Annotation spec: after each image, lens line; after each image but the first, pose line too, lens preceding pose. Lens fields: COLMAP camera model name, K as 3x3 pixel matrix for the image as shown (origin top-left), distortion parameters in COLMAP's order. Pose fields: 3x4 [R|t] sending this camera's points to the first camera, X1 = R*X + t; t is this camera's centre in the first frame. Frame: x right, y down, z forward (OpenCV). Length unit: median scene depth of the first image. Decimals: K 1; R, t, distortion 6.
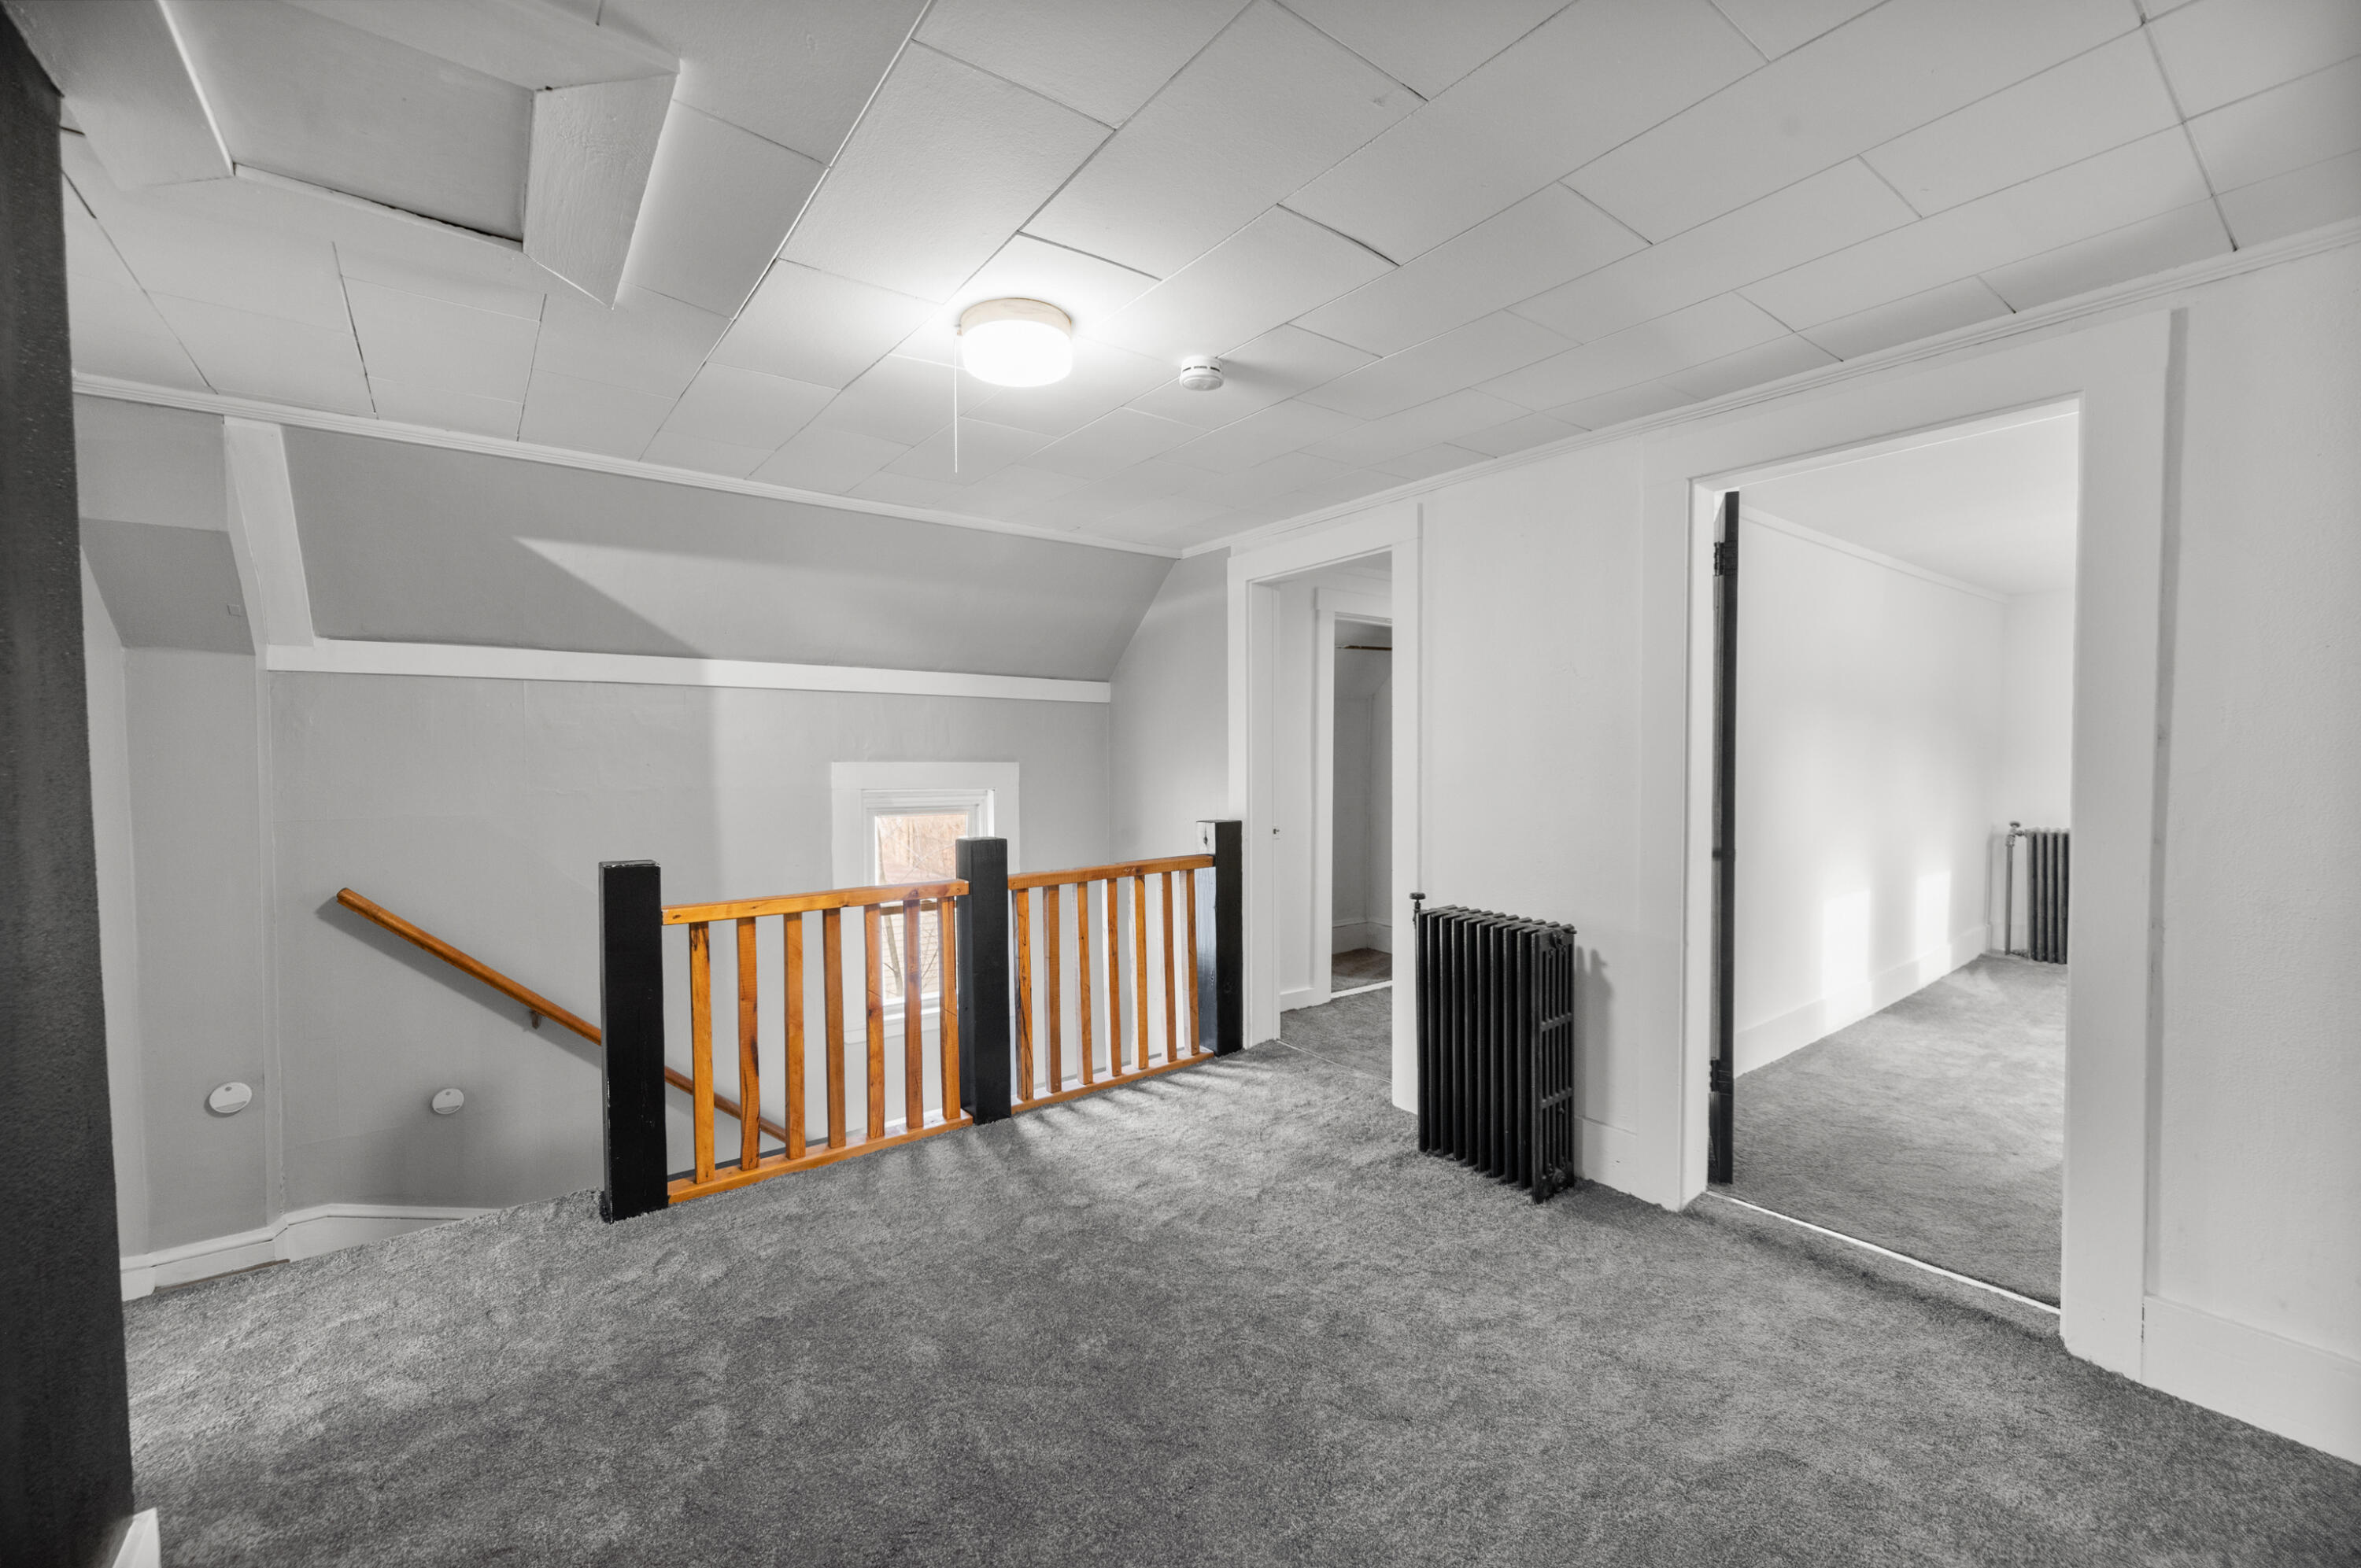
lens RADIAL K [[962.7, 0, 1174.5], [0, 962.7, 778.0], [0, 0, 1]] dist [-0.000752, 0.000149]
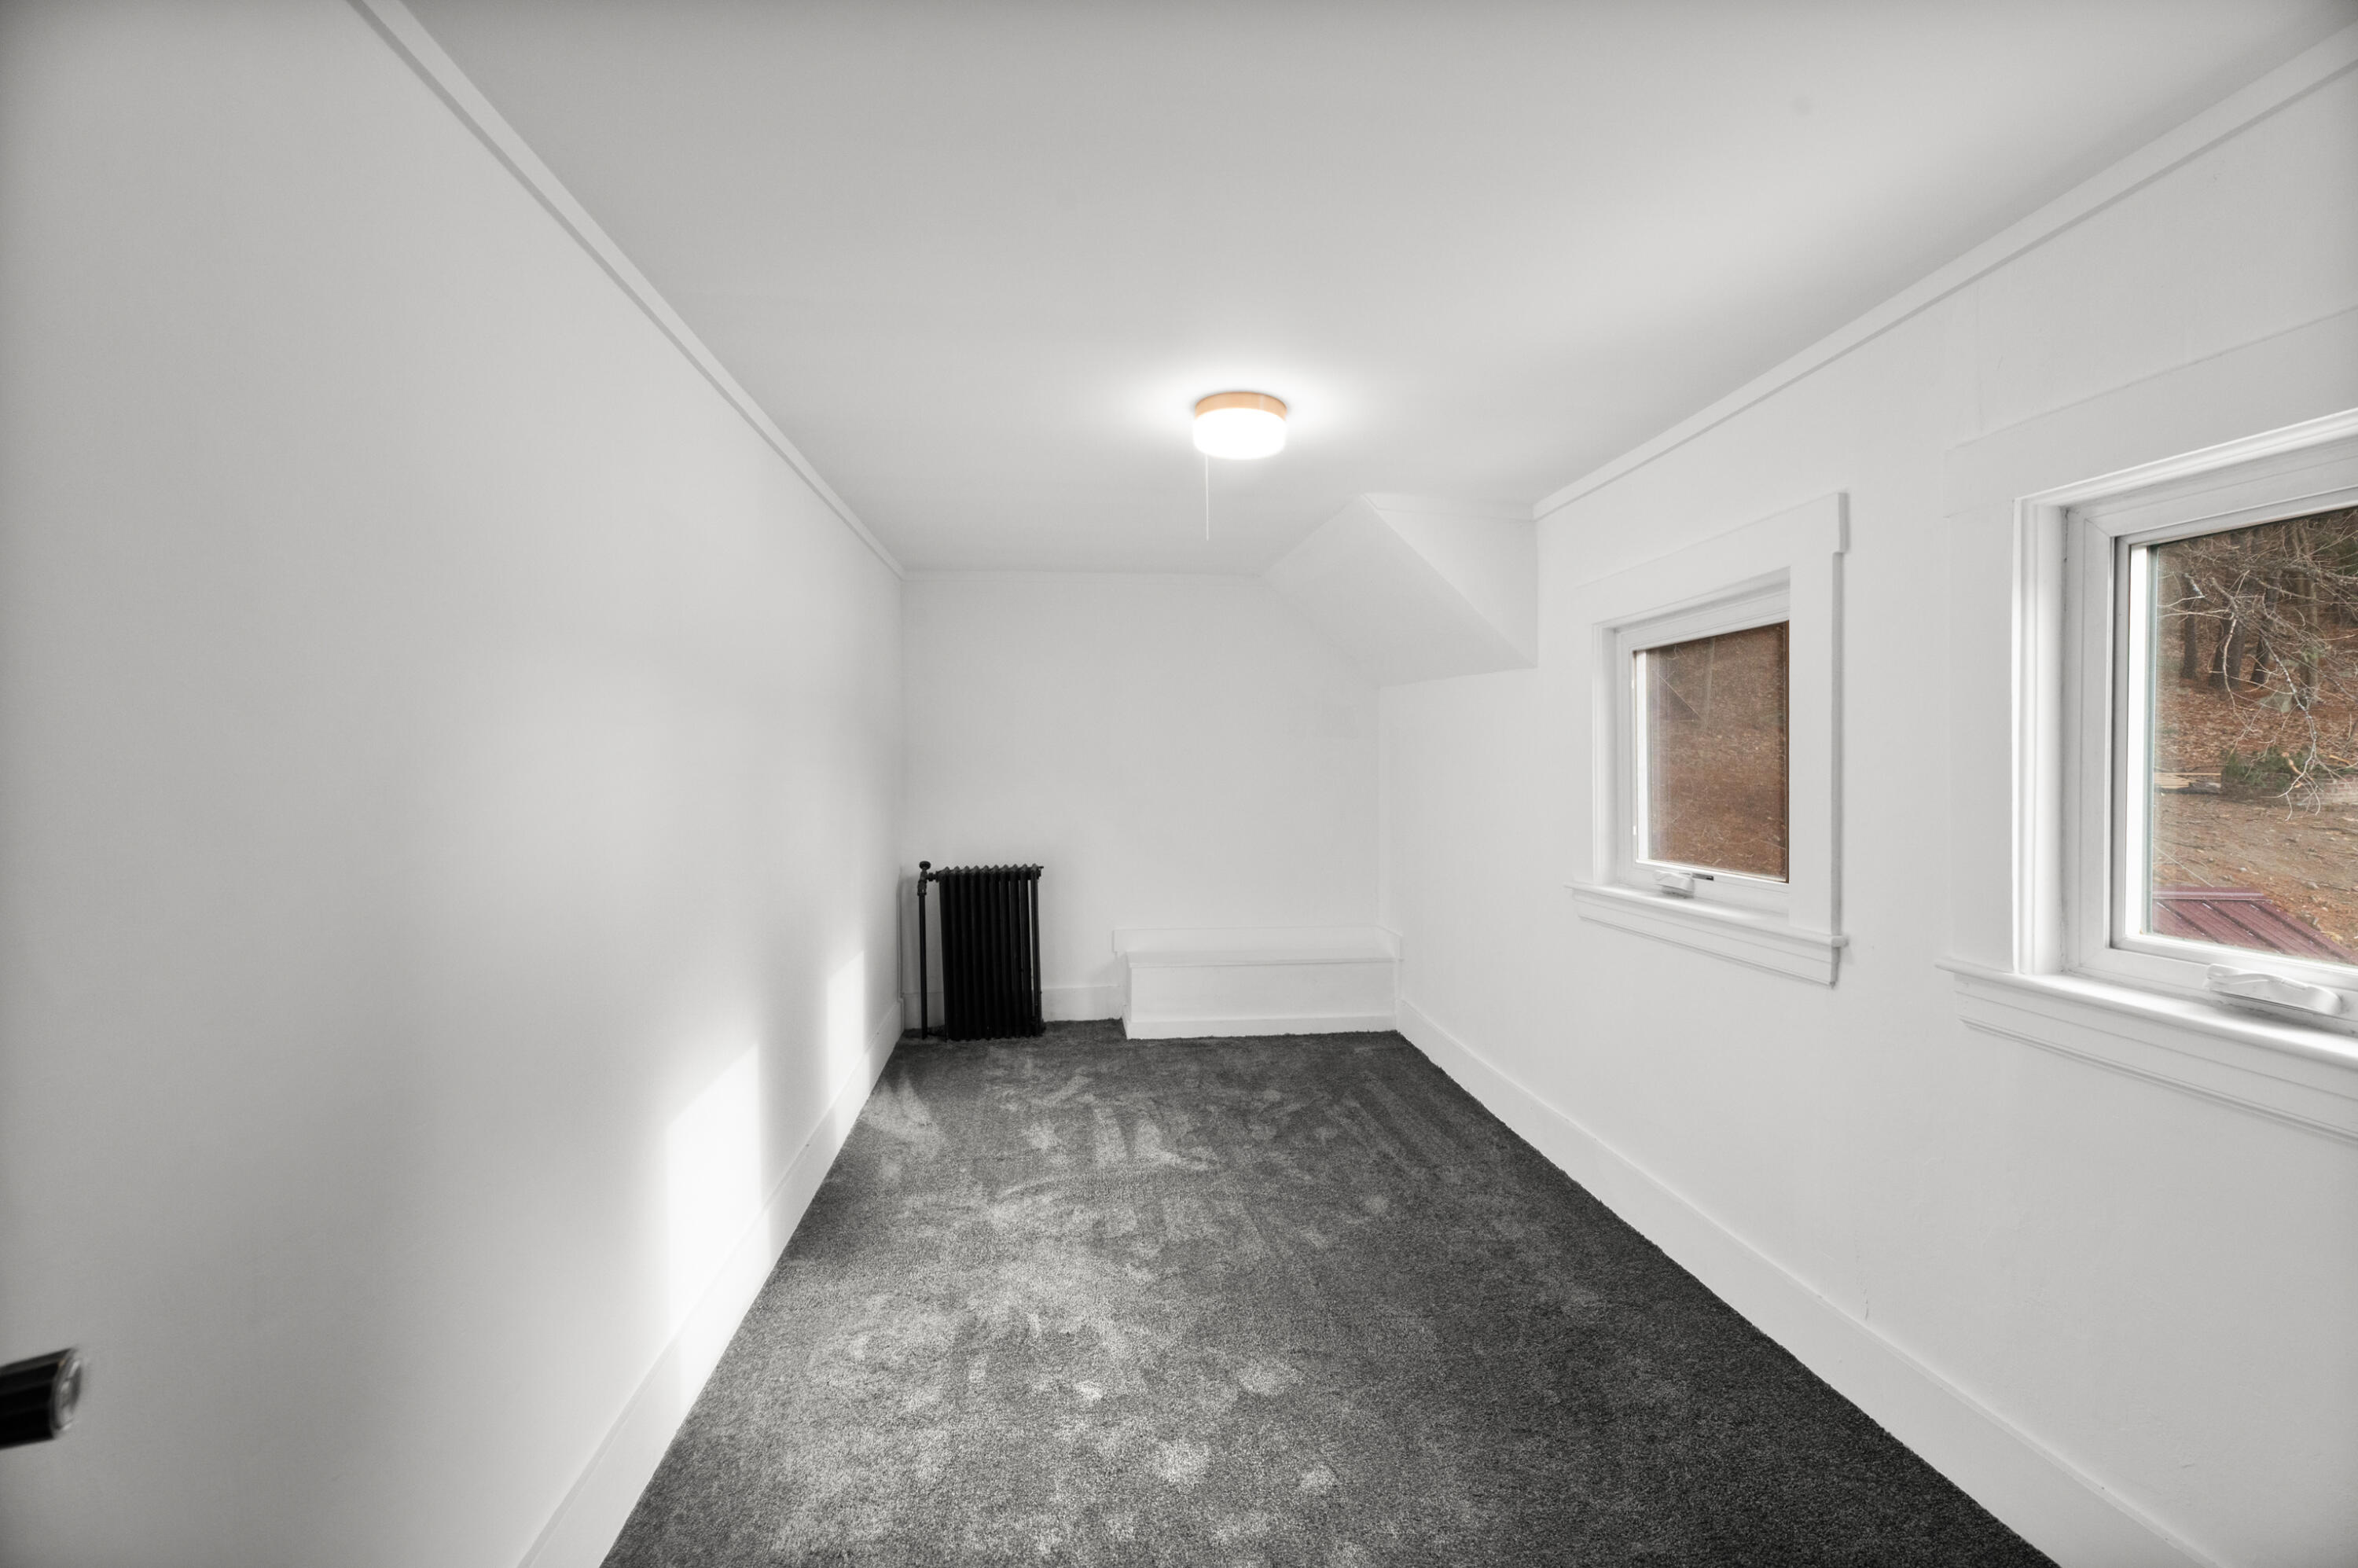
lens RADIAL K [[961.6, 0, 1191.2], [0, 961.6, 777.7], [0, 0, 1]] dist [-0.000752, 0.000149]
pose [[0.502045, -0.029985, 0.864321, 0.317931], [0.039155, 0.999162, 0.011919, -0.023070], [-0.863954, 0.027859, 0.502799, 0.428450]]
